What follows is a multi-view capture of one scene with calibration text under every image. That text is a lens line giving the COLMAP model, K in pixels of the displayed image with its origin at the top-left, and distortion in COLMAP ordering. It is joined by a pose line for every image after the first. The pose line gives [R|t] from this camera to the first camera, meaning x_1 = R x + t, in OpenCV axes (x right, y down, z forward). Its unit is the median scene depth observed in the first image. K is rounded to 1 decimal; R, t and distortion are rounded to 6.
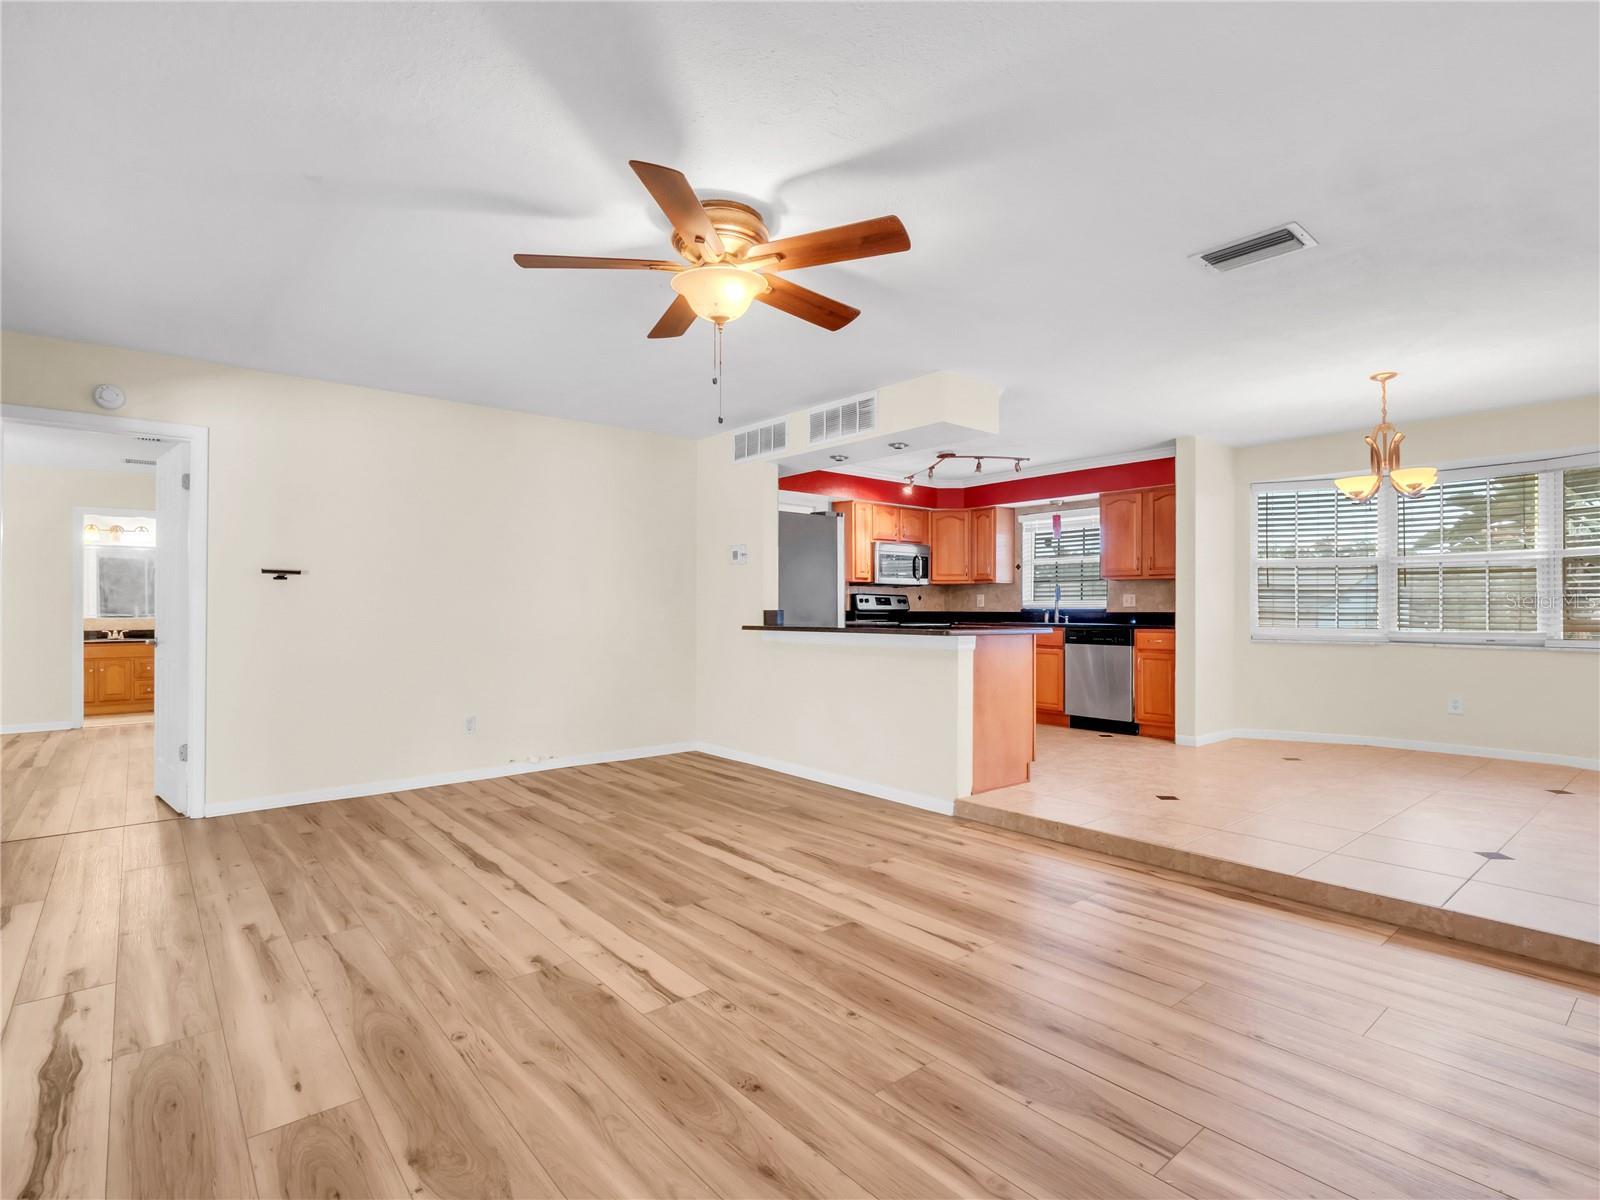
lens RADIAL K [[817.0, 0, 807.4], [0, 817.0, 598.4], [0, 0, 1]] dist [-0.011217, -0.000121]
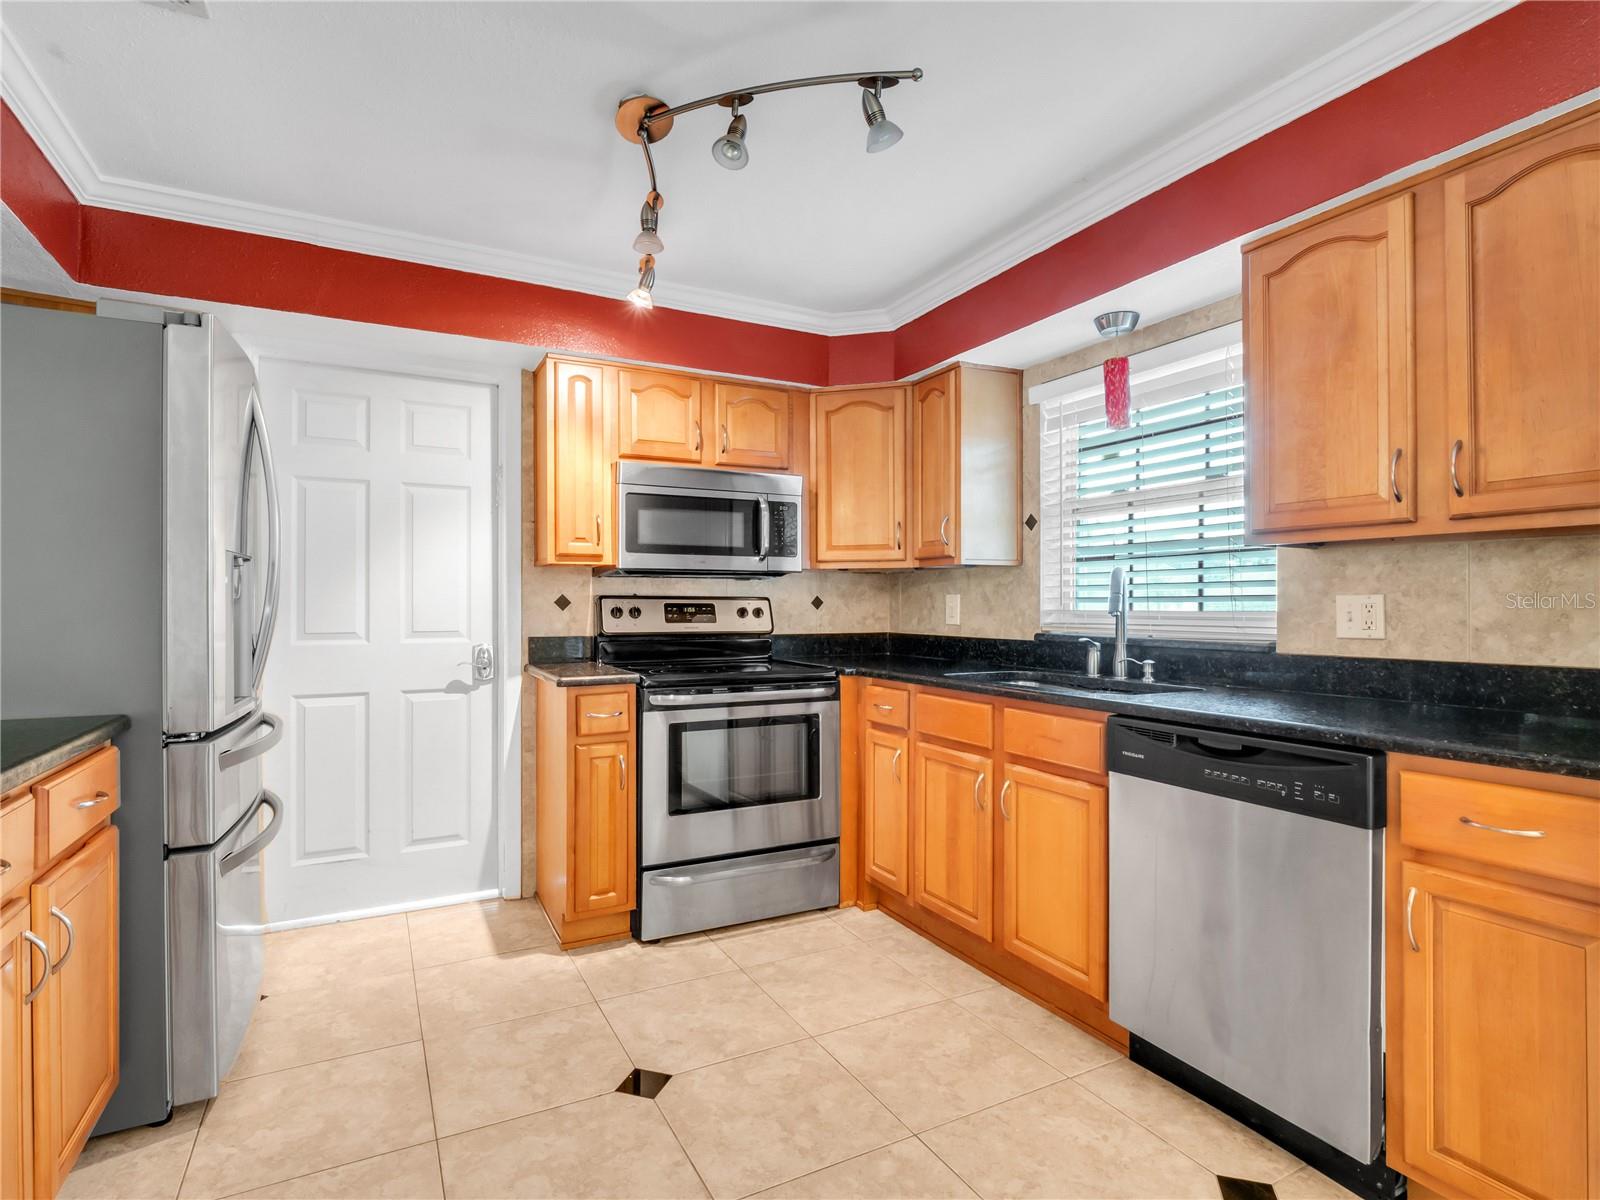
lens RADIAL K [[817.0, 0, 807.4], [0, 817.0, 598.4], [0, 0, 1]] dist [-0.011217, -0.000121]
pose [[0.977767, -0.004608, -0.209645, 0.242265], [0.005850, 0.999969, 0.005301, -0.005875], [0.209614, -0.006409, 0.977763, 0.621560]]
